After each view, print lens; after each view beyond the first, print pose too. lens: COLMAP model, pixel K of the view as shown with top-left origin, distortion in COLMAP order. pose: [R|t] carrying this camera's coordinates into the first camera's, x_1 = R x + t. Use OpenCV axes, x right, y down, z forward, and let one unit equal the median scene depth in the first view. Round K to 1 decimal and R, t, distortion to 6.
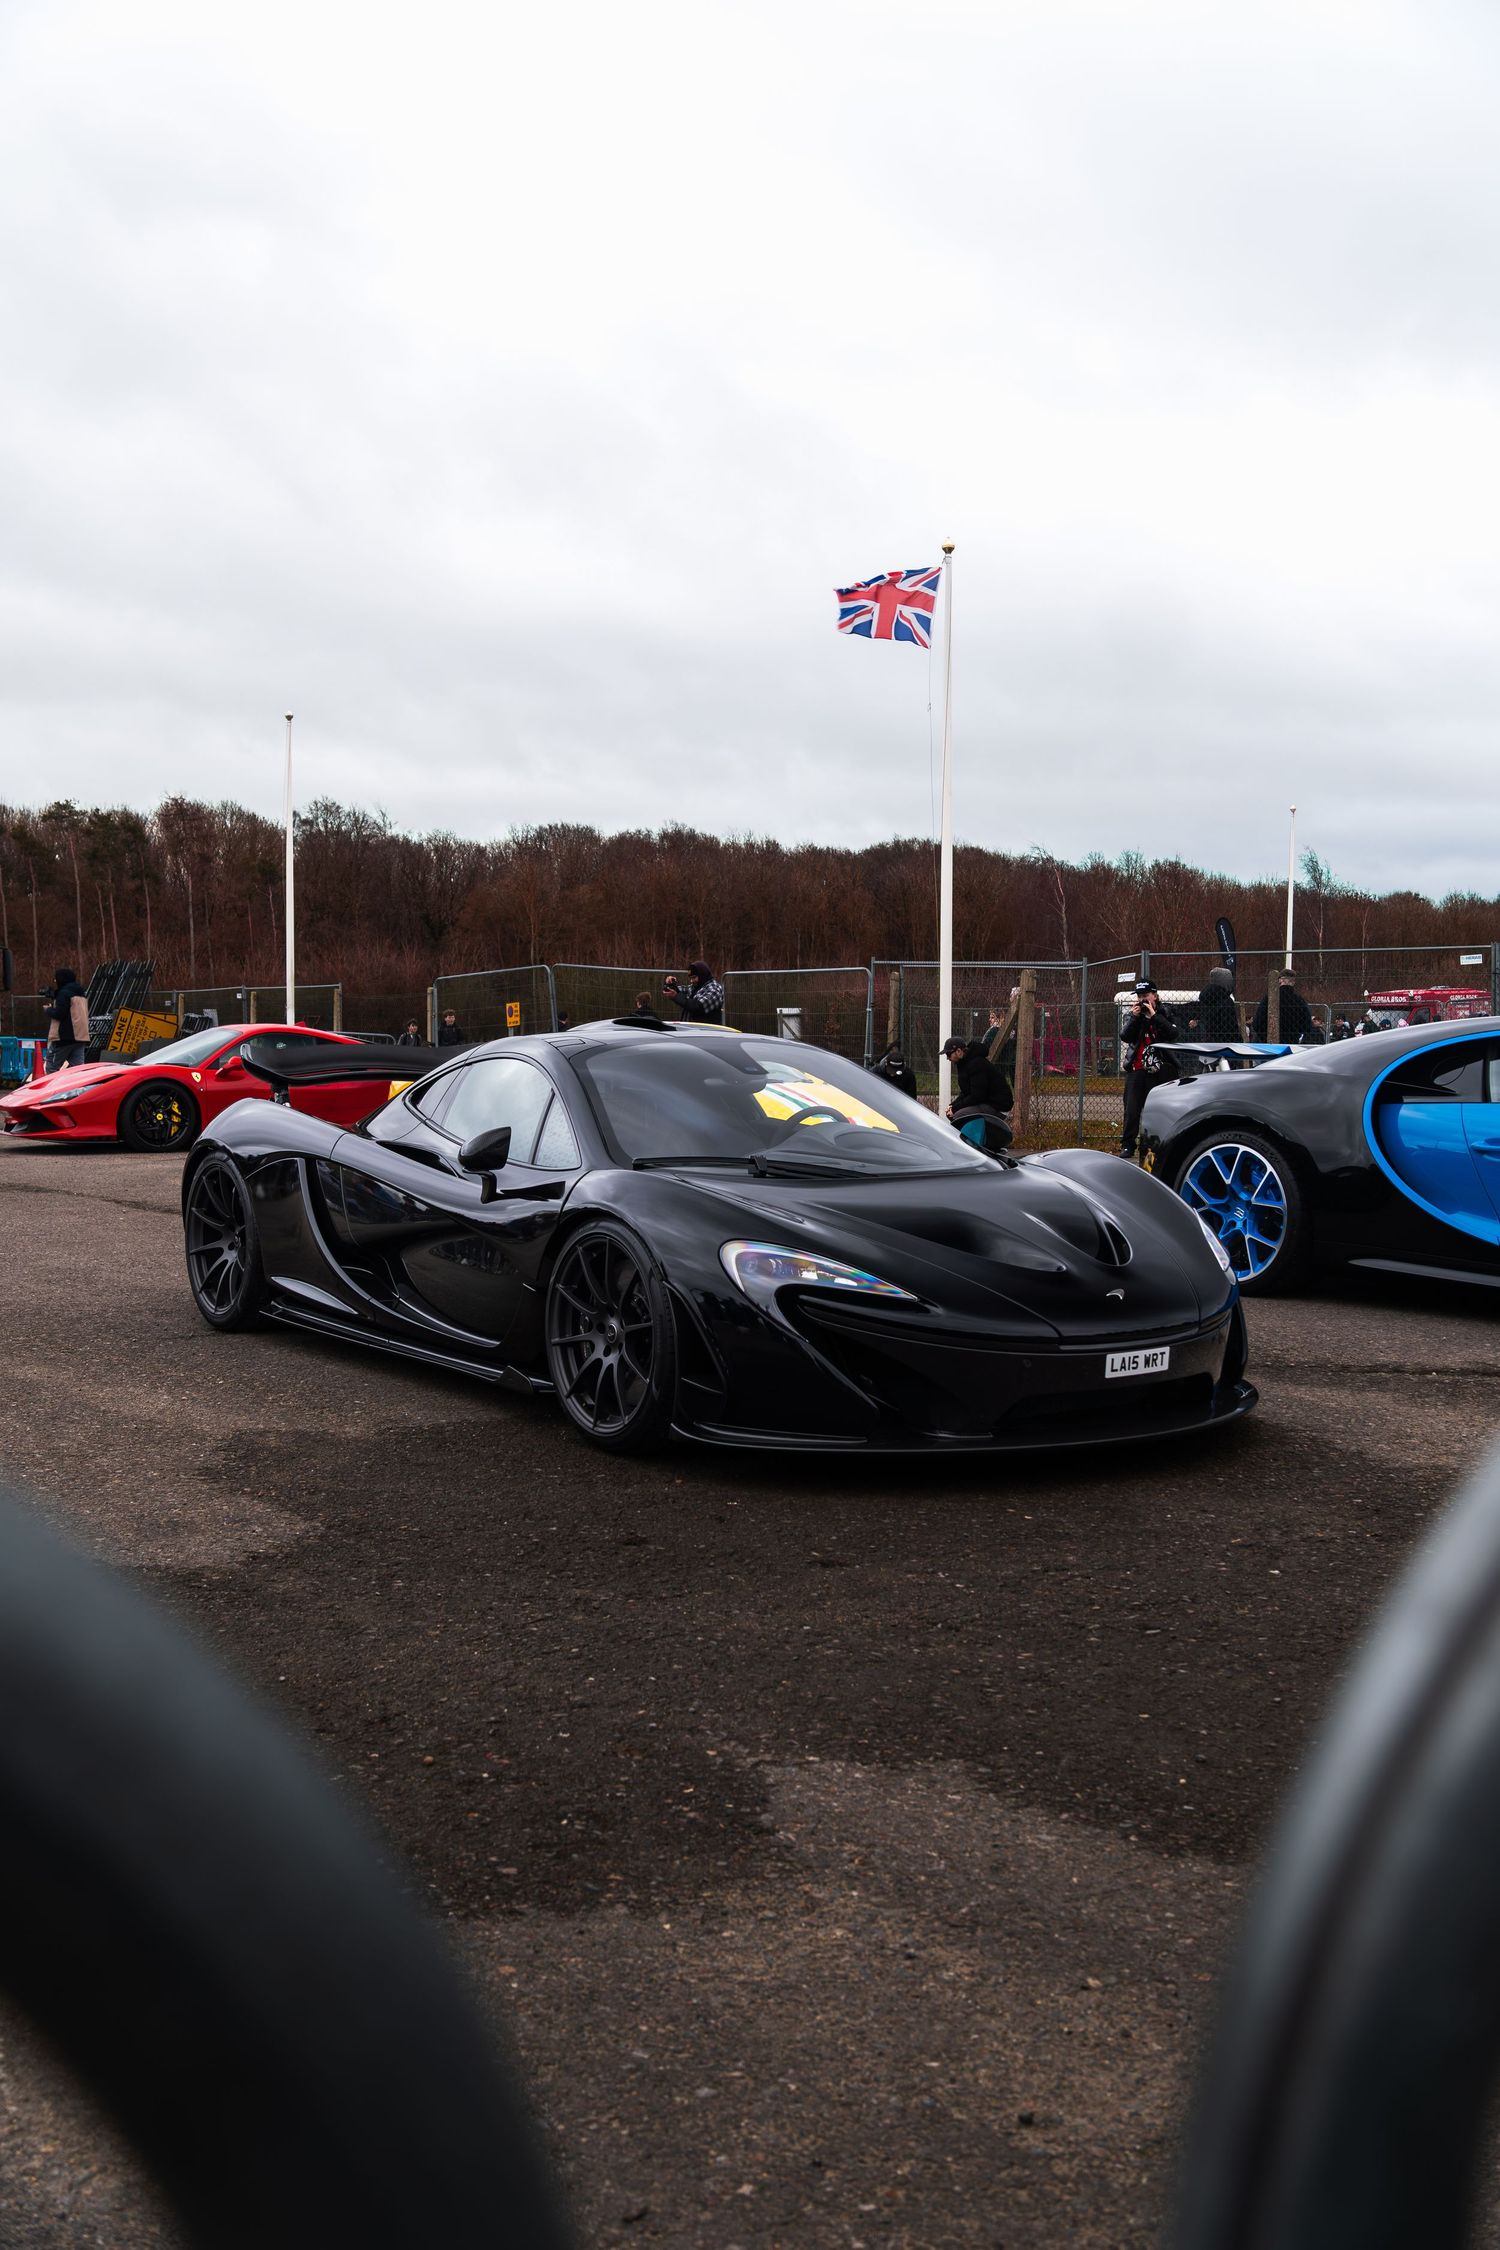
lens RADIAL K [[2192.4, 0, 758.7], [0, 2192.4, 1118.8], [0, 0, 1]] dist [-0.035246, 0.000000]
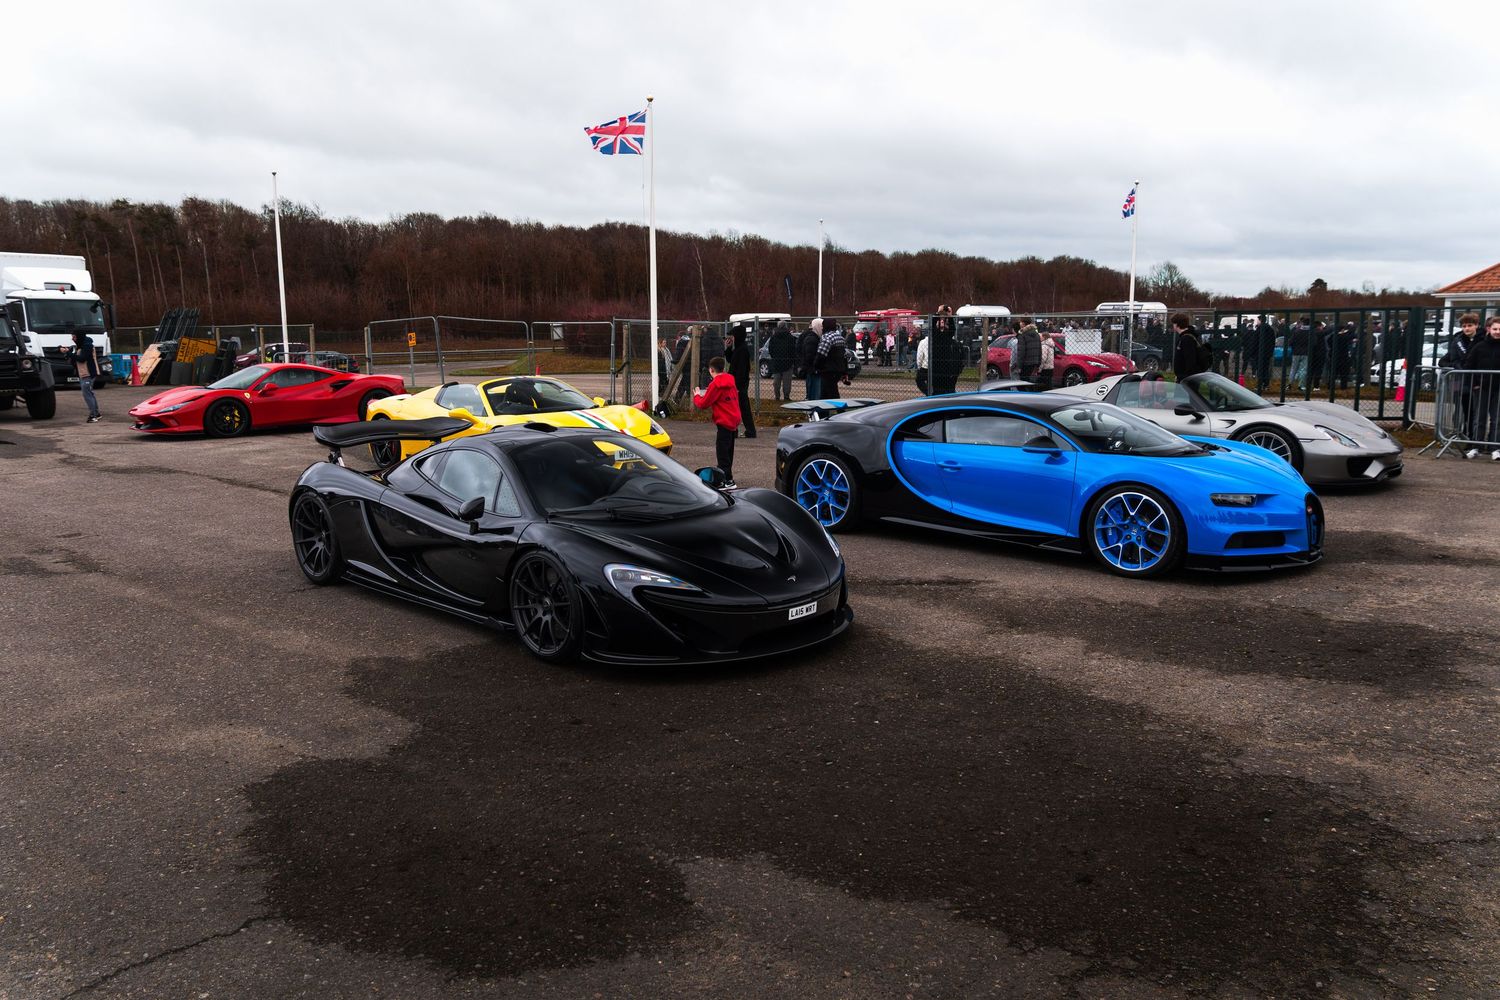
lens RADIAL K [[1165.4, 0, 746.2], [0, 1165.4, 504.6], [0, 0, 1]] dist [-0.032926, 0.015251]
pose [[0.982064, -0.041263, 0.183978, -0.067122], [0.016391, 0.990749, 0.134715, -0.114508], [-0.187835, -0.129283, 0.973655, -0.059981]]
